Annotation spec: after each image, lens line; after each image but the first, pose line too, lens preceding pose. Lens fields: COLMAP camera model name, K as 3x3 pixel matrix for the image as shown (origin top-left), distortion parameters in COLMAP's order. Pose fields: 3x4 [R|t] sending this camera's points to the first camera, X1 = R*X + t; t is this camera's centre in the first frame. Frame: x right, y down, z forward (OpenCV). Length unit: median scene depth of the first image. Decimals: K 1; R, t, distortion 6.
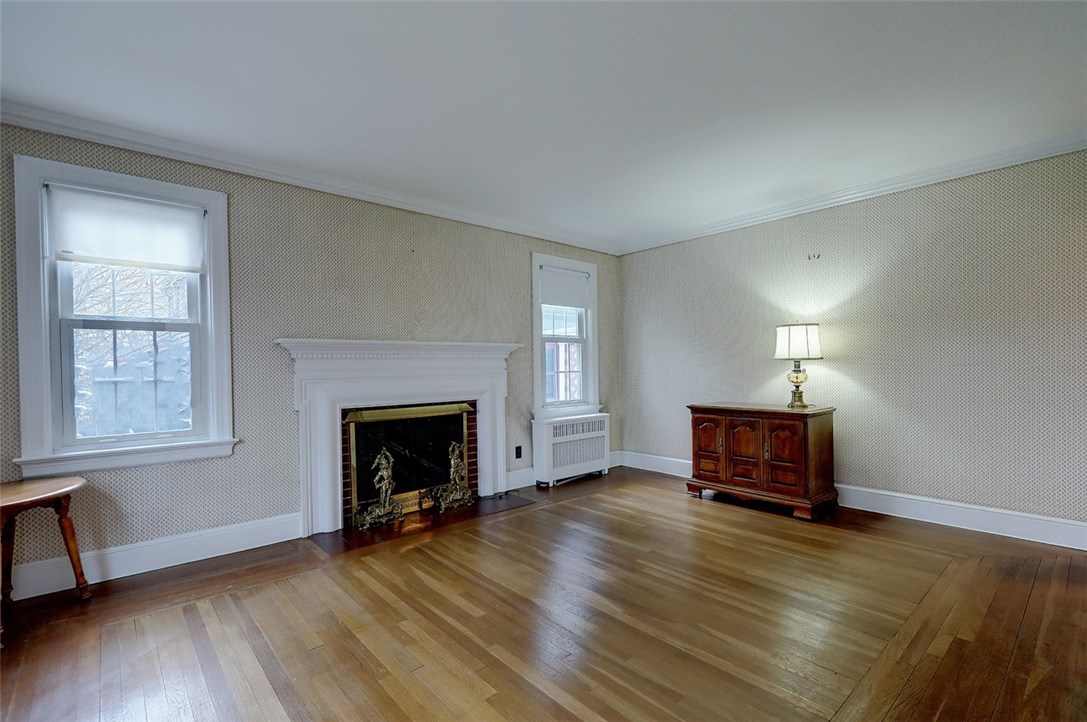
lens RADIAL K [[493.0, 0, 538.2], [0, 493.0, 363.3], [0, 0, 1]] dist [-0.000535, 0.000399]
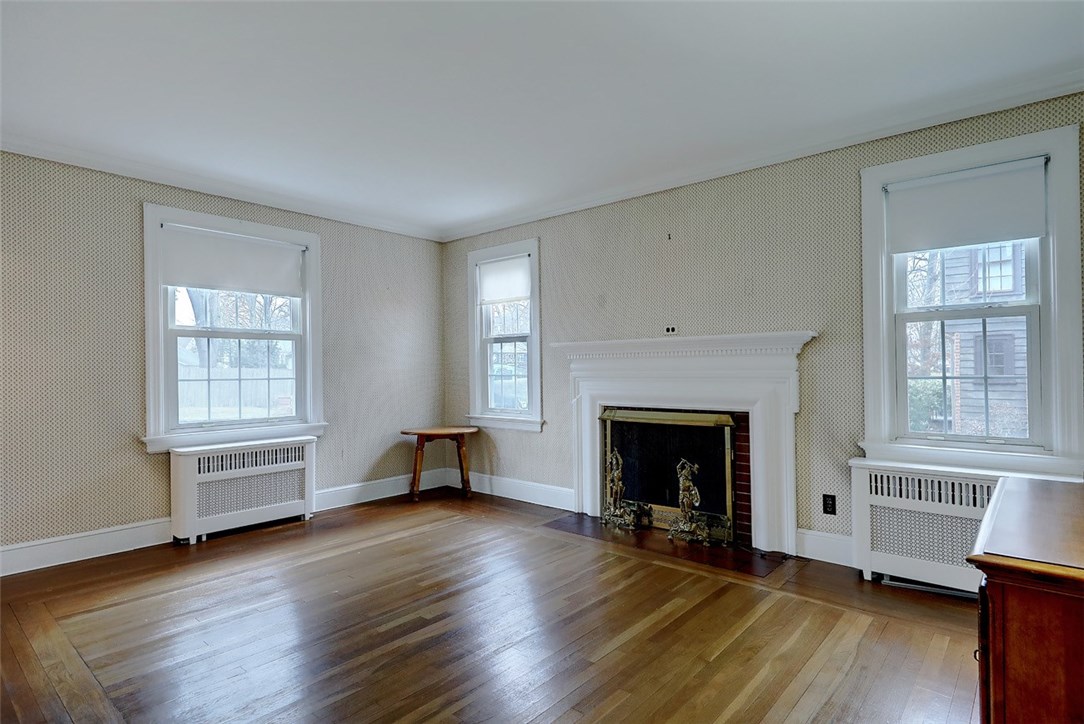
lens RADIAL K [[569.2, 0, 547.1], [0, 569.2, 362.3], [0, 0, 1]] dist [0.004581, 0.000227]
pose [[0.135597, 0.002033, -0.990762, 0.732041], [0.012294, 0.999917, 0.003735, -0.006578], [0.990688, -0.012687, 0.135560, 0.651570]]
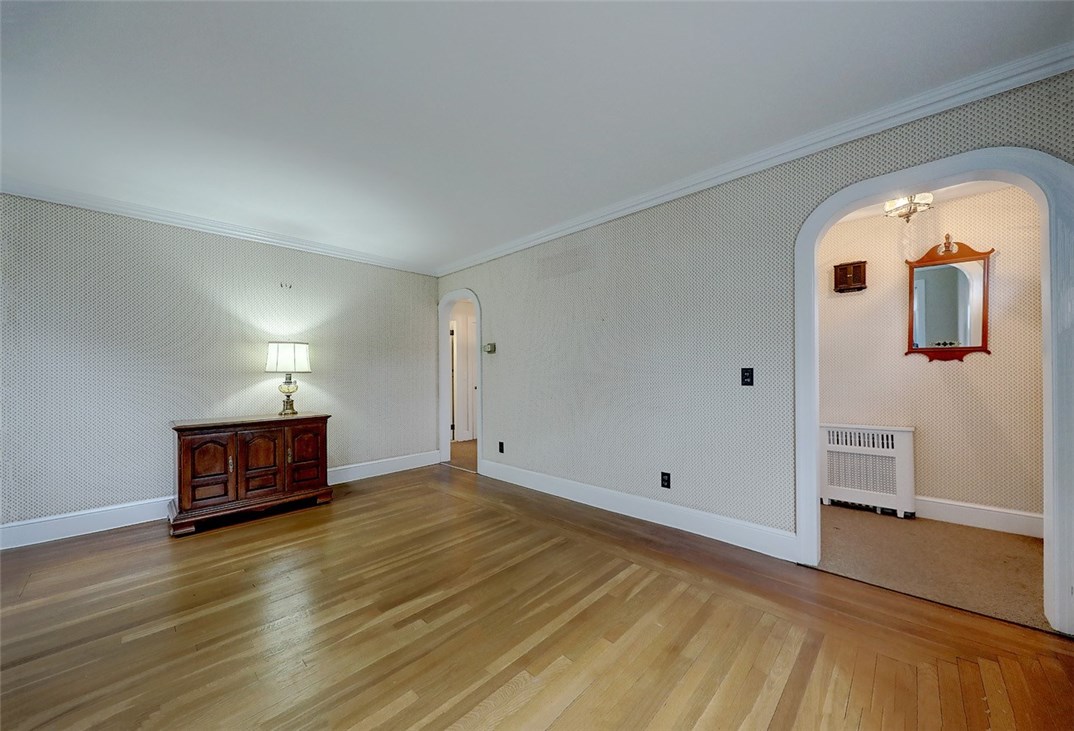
lens RADIAL K [[394.4, 0, 540.5], [0, 394.4, 368.7], [0, 0, 1]] dist [0.008271, -0.000346]
pose [[-0.089083, 0.021296, 0.995797, -0.447382], [0.007696, 0.999756, -0.020692, 0.006694], [-0.995994, 0.005820, -0.089225, 0.497205]]
